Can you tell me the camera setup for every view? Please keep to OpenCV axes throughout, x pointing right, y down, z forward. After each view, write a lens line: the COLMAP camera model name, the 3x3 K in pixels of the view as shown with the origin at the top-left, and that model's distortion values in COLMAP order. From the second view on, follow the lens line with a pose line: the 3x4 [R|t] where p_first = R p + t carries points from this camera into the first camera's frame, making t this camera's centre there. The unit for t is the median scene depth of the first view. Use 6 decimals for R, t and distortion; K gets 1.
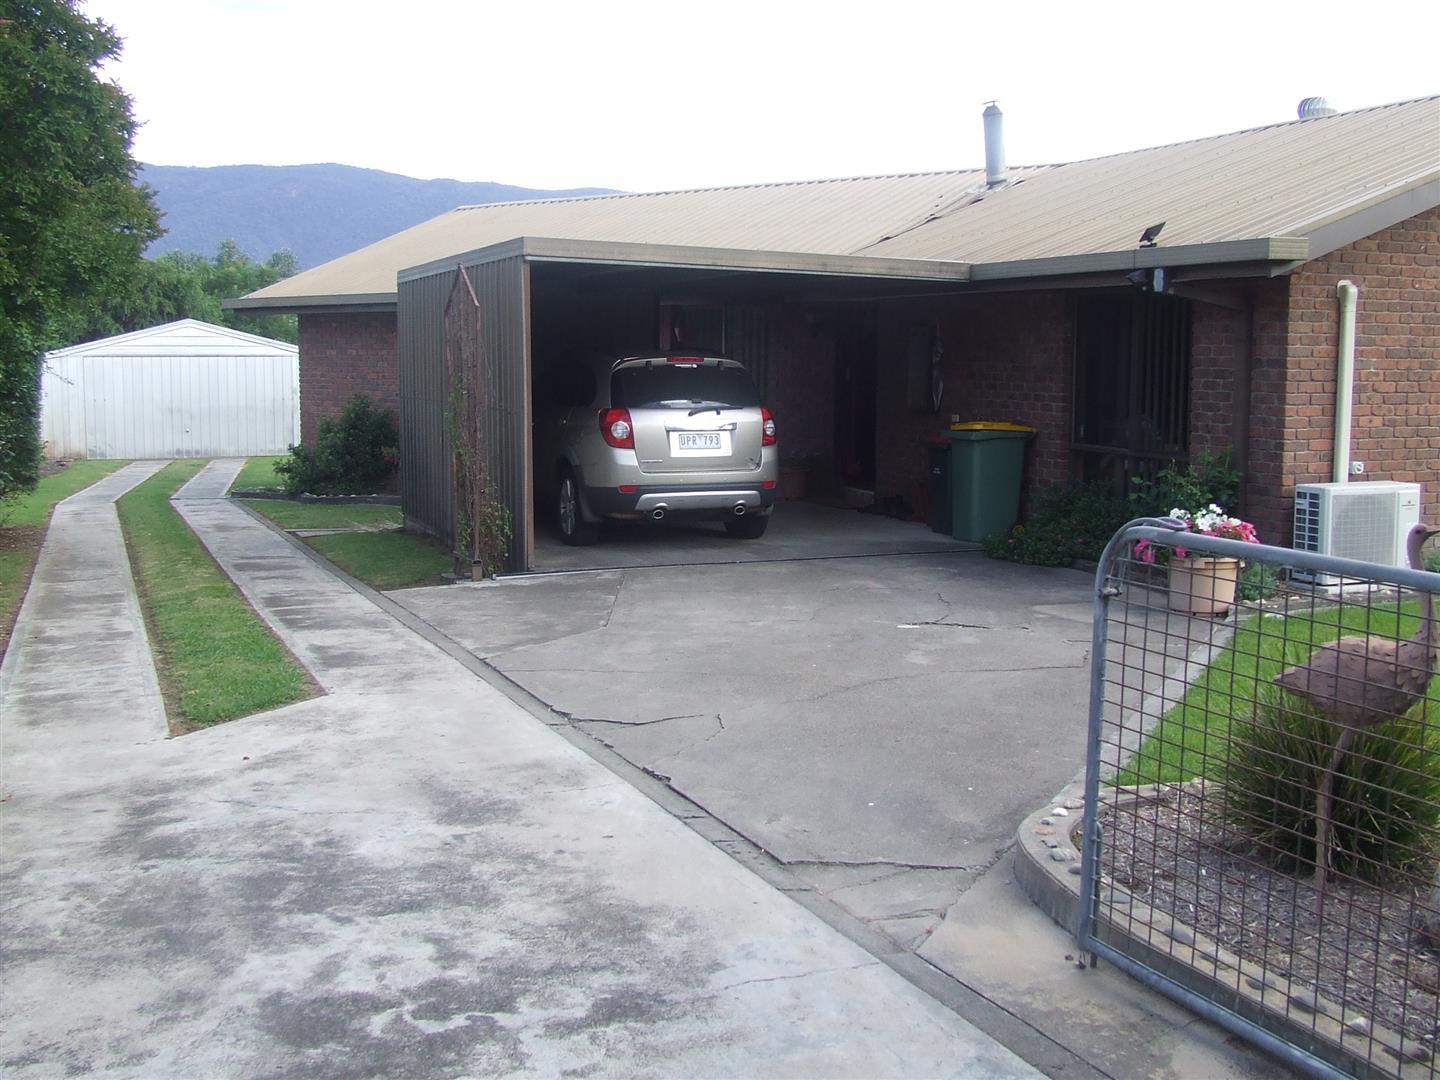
lens RADIAL K [[1608.1, 0, 726.1], [0, 1608.1, 538.6], [0, 0, 1]] dist [-0.057323, 0.000000]
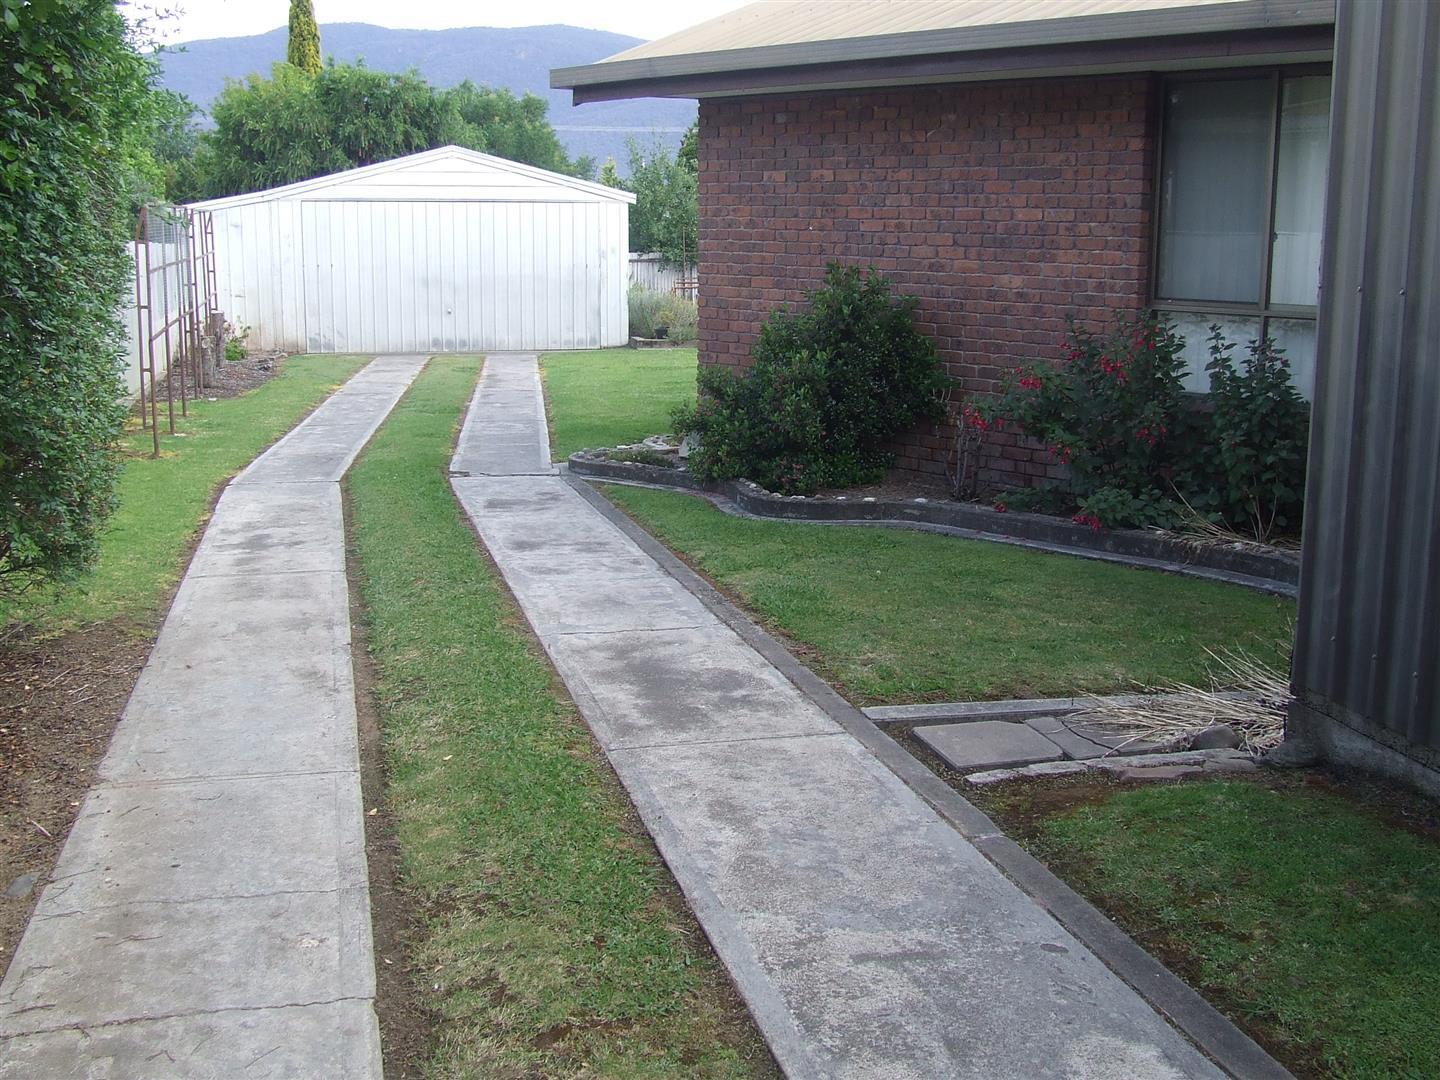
lens RADIAL K [[1608.1, 0, 719.7], [0, 1608.1, 536.7], [0, 0, 1]] dist [-0.057323, 0.000000]
pose [[0.989942, 0.030708, -0.138104, -0.130654], [-0.019261, 0.996324, 0.083469, -0.032382], [0.140160, -0.079969, 0.986894, 0.346295]]
